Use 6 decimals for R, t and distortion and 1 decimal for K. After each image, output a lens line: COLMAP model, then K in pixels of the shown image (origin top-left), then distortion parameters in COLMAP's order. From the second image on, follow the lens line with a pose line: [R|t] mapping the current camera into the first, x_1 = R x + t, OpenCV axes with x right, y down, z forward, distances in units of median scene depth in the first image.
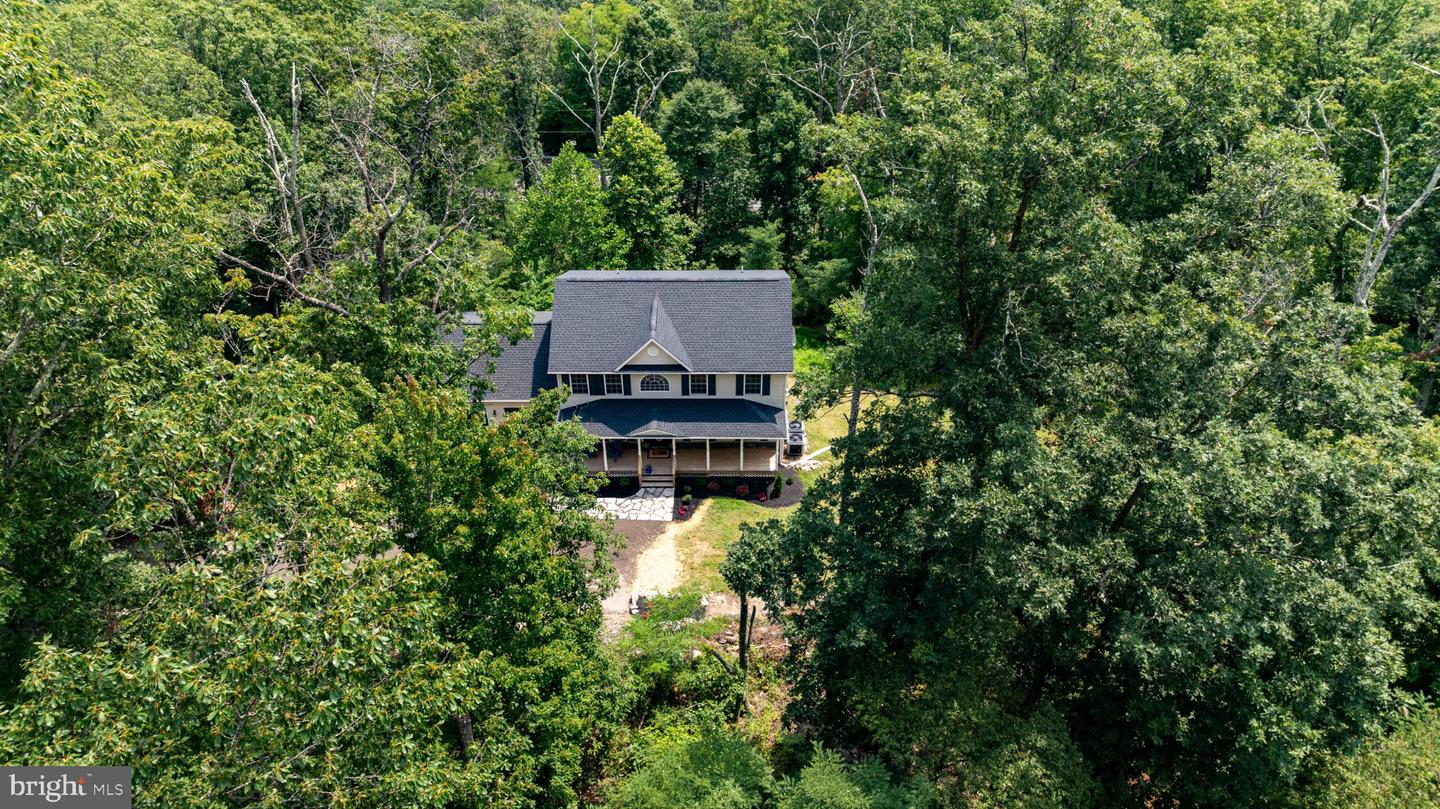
lens RADIAL K [[1033.8, 0, 727.7], [0, 1033.8, 400.9], [0, 0, 1]] dist [-0.011199, 0.000269]
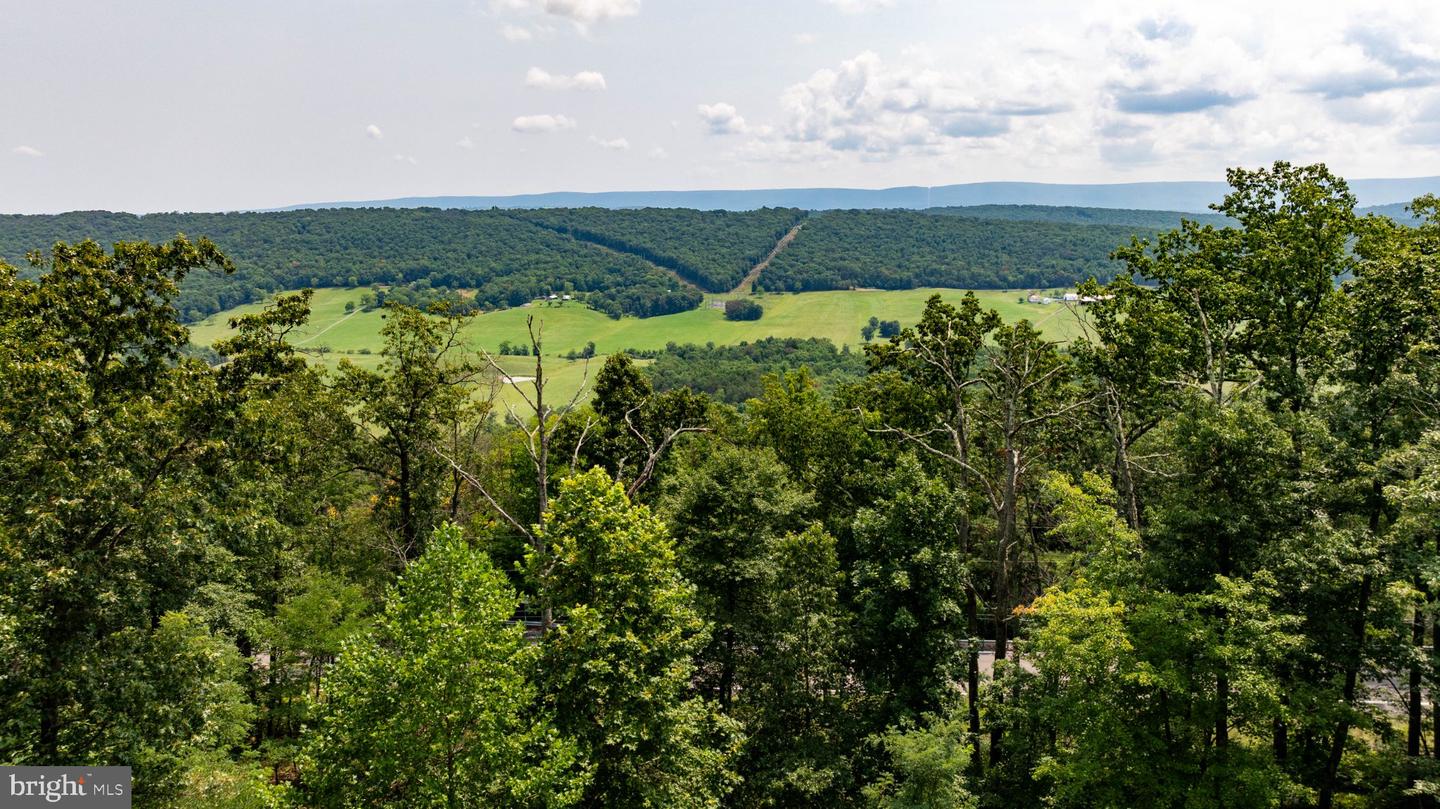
lens RADIAL K [[1033.8, 0, 724.2], [0, 1033.8, 403.0], [0, 0, 1]] dist [-0.011199, 0.000269]
pose [[0.999889, -0.004446, 0.014247, -0.044319], [0.010361, 0.893838, -0.448270, -0.096559], [-0.010741, 0.448368, 0.893785, 0.550560]]
